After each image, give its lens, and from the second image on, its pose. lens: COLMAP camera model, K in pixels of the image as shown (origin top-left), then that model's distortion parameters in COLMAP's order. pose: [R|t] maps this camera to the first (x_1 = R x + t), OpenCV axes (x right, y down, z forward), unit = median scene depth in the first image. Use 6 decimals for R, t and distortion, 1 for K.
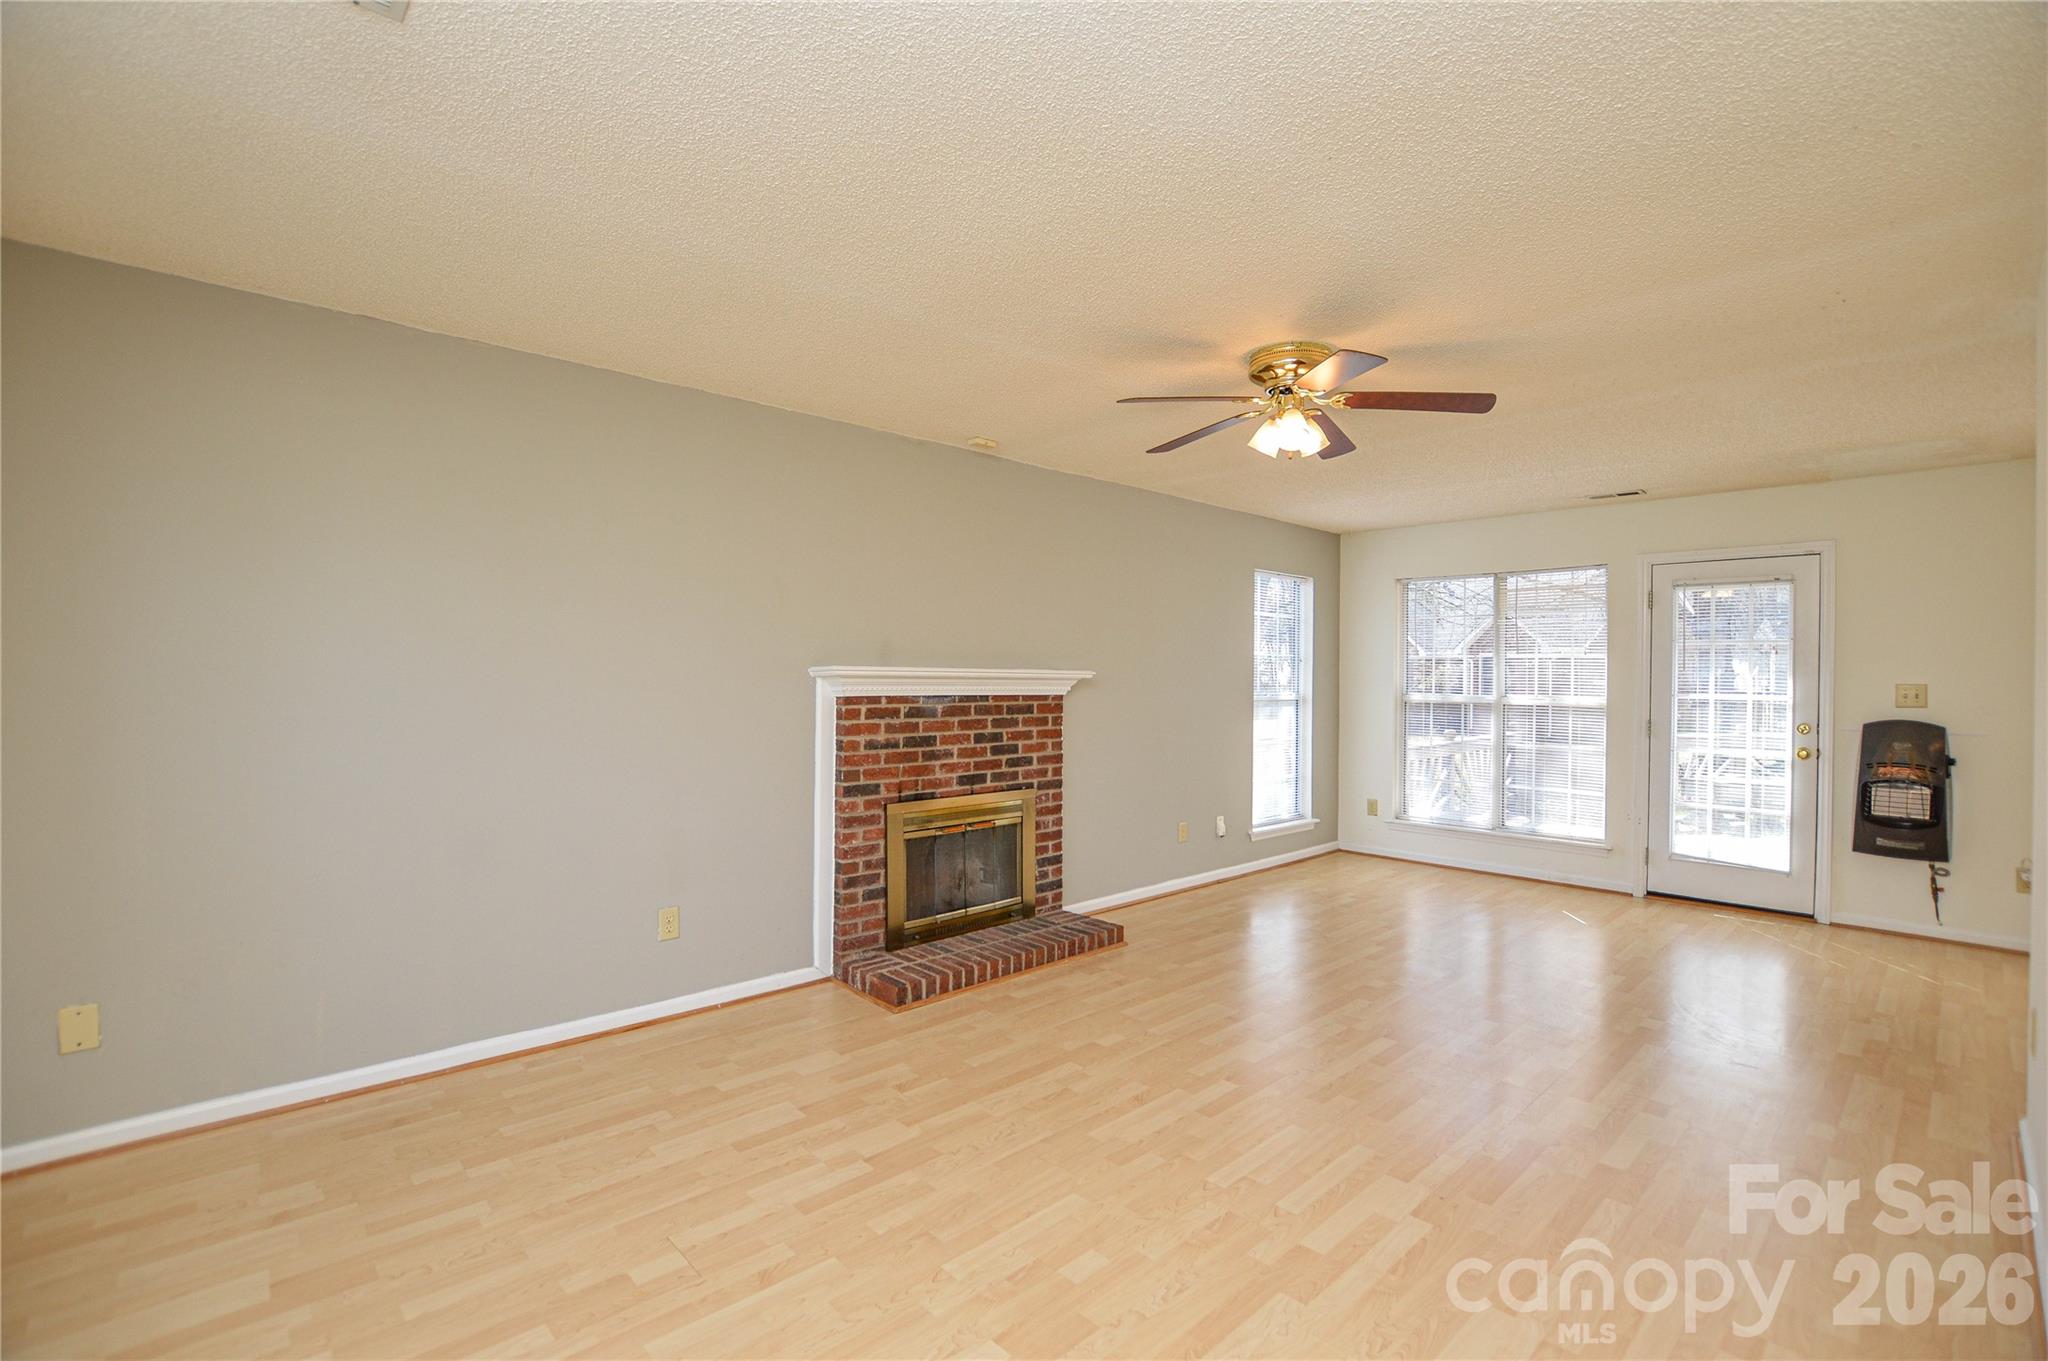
lens RADIAL K [[912.6, 0, 1022.7], [0, 912.6, 684.1], [0, 0, 1]] dist [-0.021437, -0.000083]
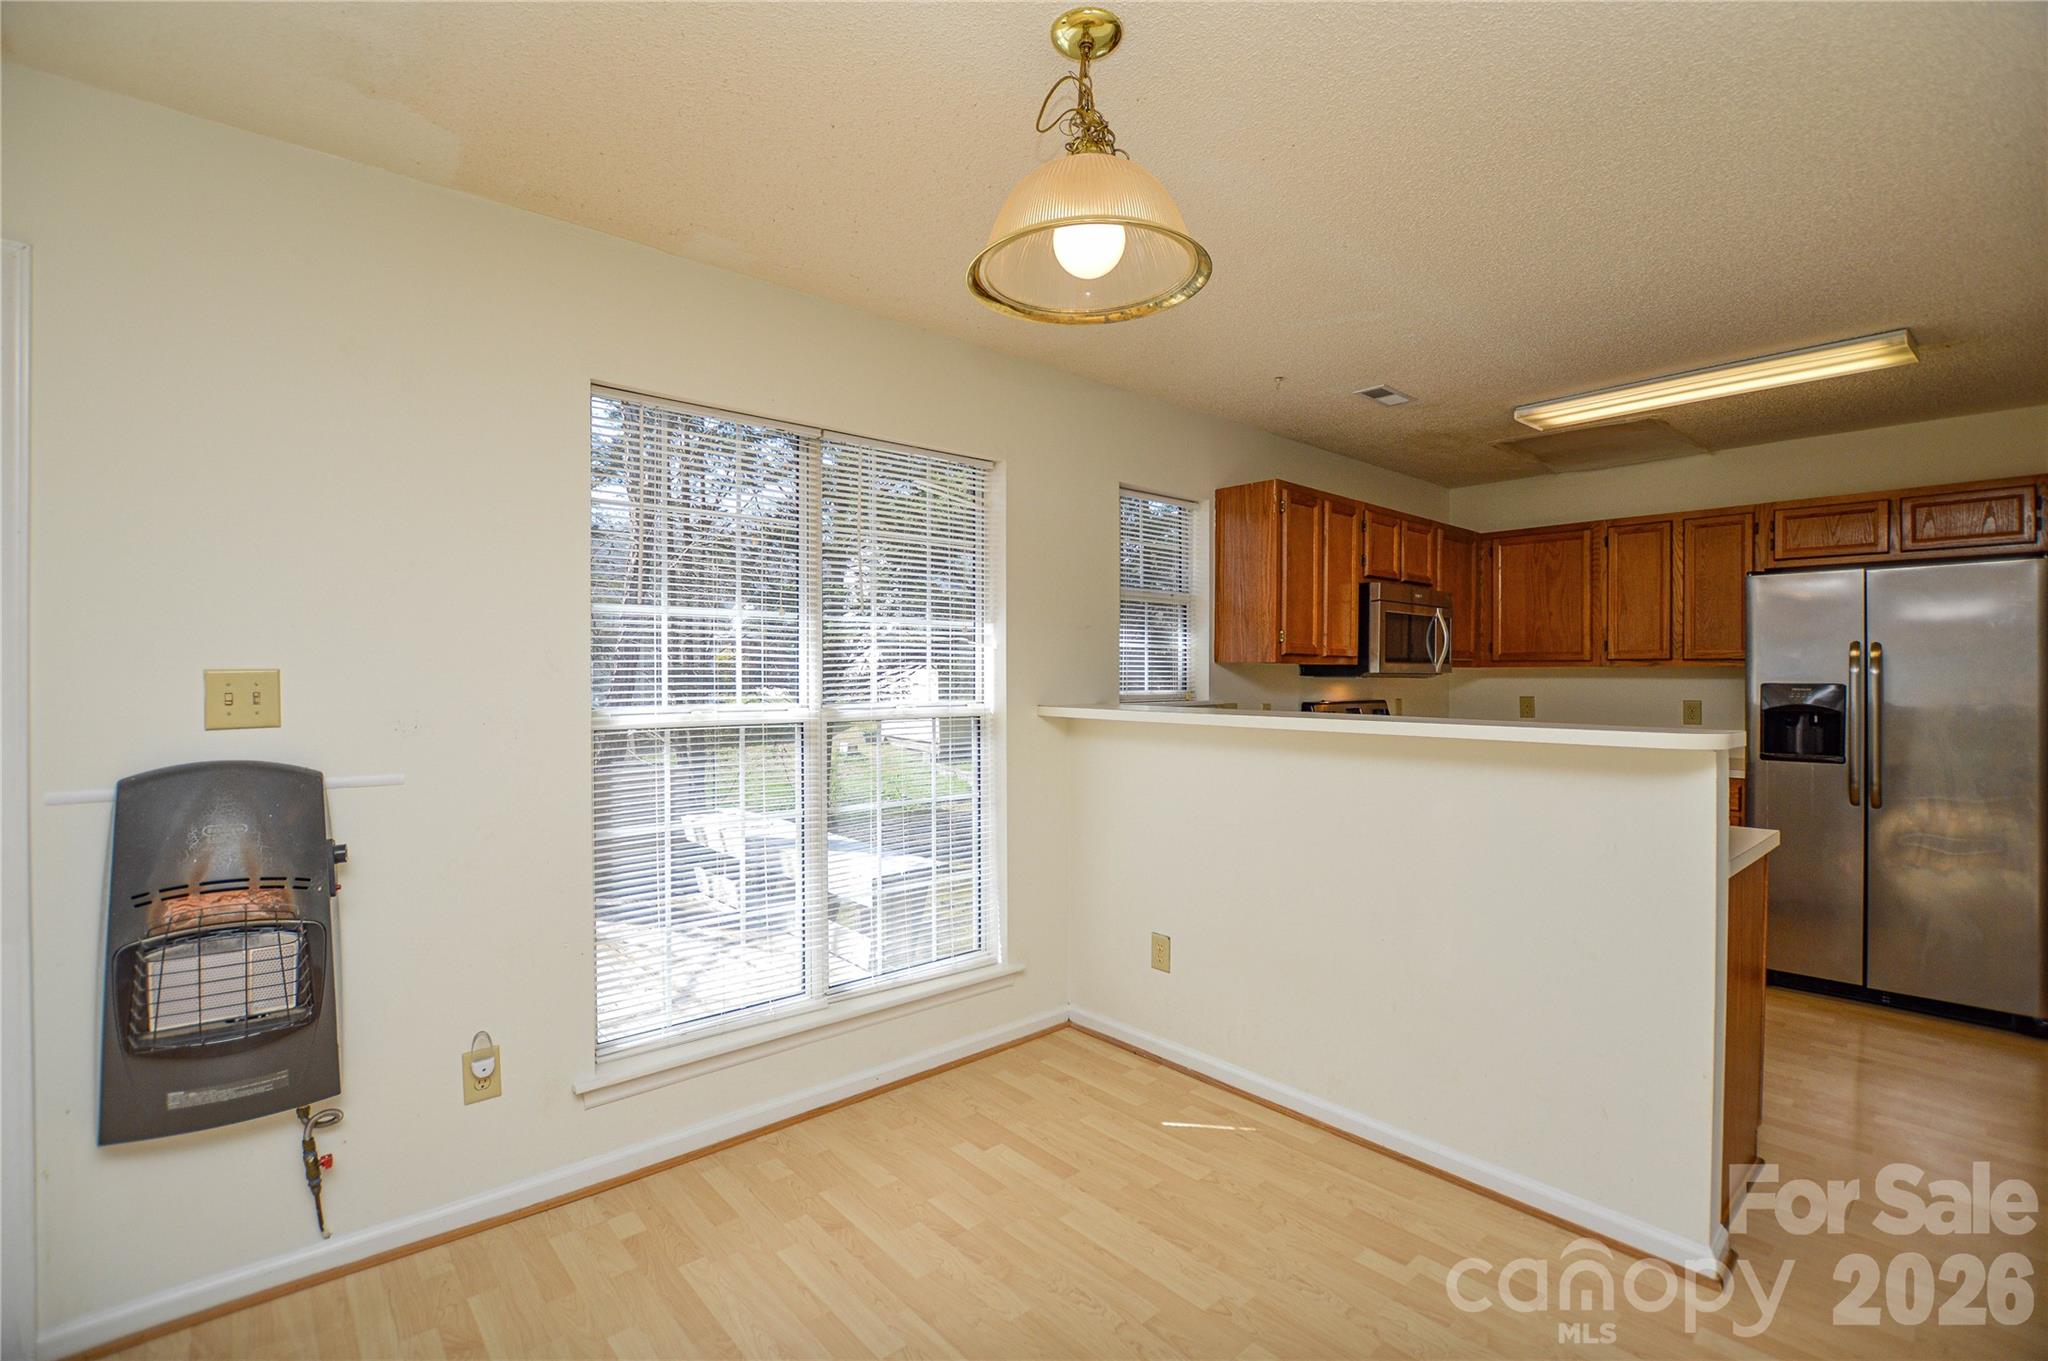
lens RADIAL K [[912.6, 0, 1022.7], [0, 912.6, 678.1], [0, 0, 1]] dist [-0.021437, -0.000083]
pose [[0.015764, -0.015538, 0.999755, 0.617559], [0.004695, 0.999869, 0.015466, -0.000719], [-0.999865, 0.004450, 0.015835, 0.662704]]
